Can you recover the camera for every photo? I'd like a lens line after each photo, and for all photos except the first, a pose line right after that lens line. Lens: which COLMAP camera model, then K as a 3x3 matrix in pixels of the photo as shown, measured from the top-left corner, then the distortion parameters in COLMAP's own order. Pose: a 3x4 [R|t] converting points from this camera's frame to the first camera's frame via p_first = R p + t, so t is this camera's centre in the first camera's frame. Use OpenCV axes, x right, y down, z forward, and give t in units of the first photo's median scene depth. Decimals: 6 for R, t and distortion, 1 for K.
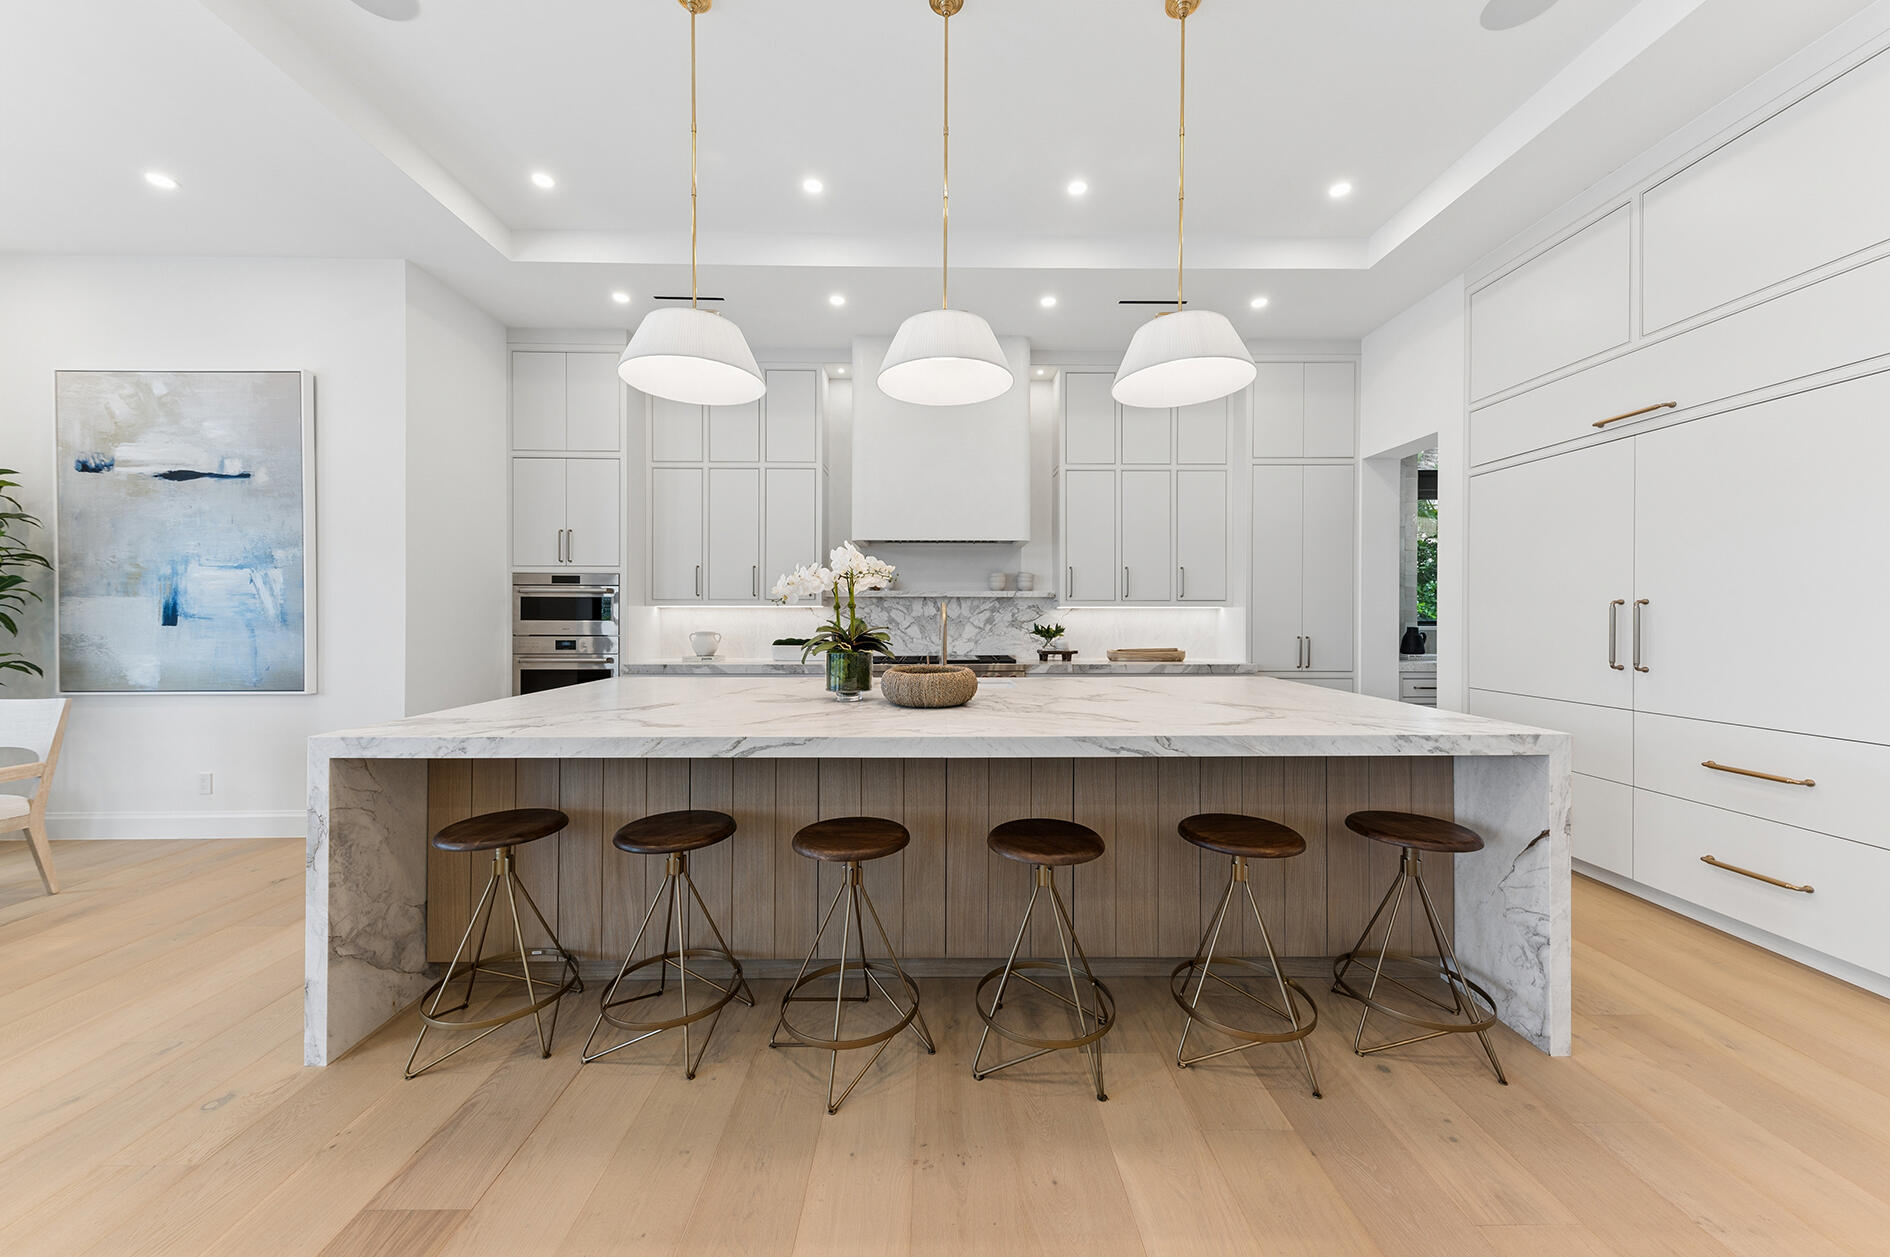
lens RADIAL K [[647.4, 0, 947.3], [0, 647.4, 617.5], [0, 0, 1]] dist [0.002231, -0.000609]
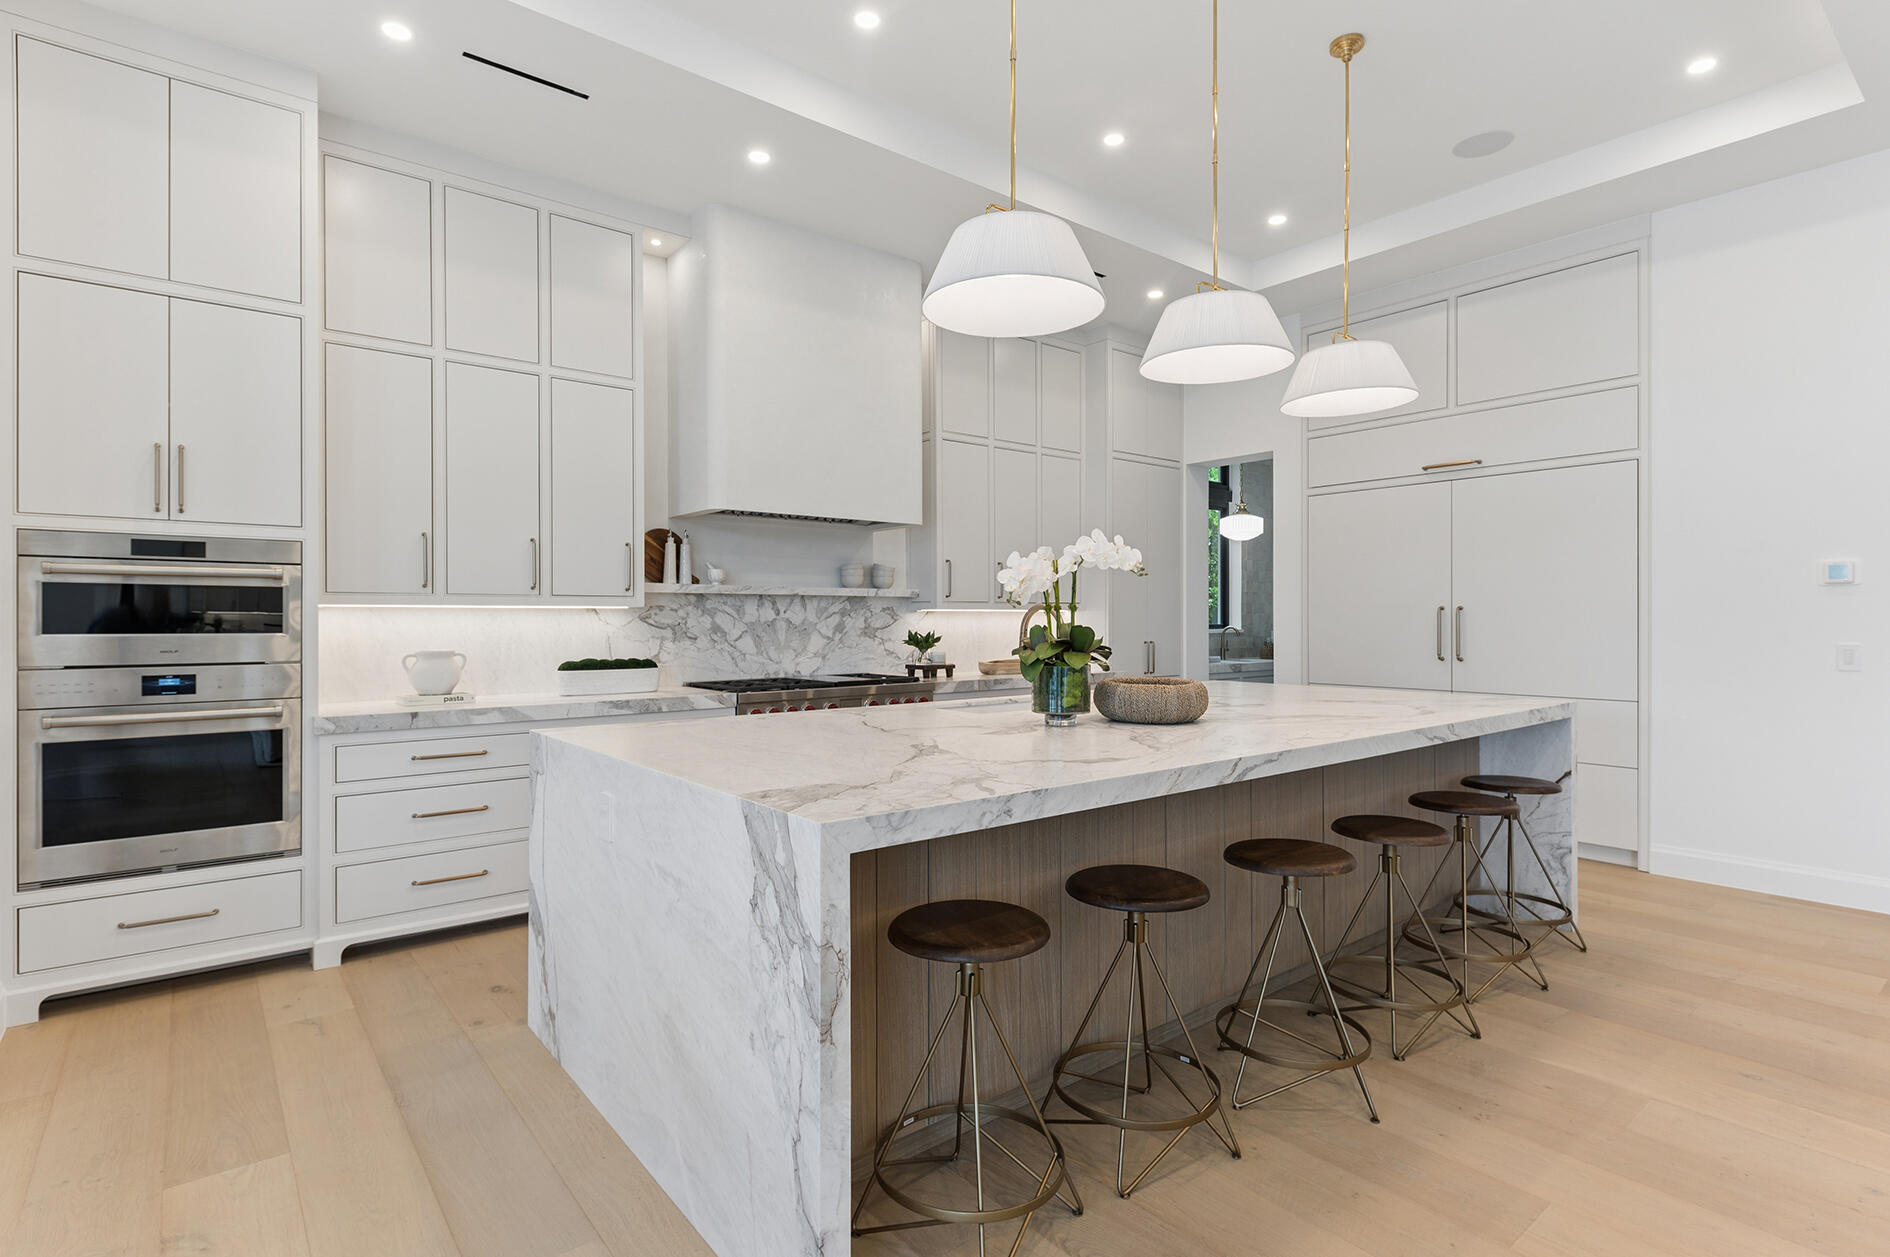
lens RADIAL K [[925.6, 0, 960.1], [0, 925.6, 621.3], [0, 0, 1]] dist [0.004906, 0.000696]
pose [[0.784161, -0.003337, 0.620548, -0.717783], [0.005251, 0.999985, -0.001257, -0.000670], [-0.620535, 0.004244, 0.784167, 0.127963]]
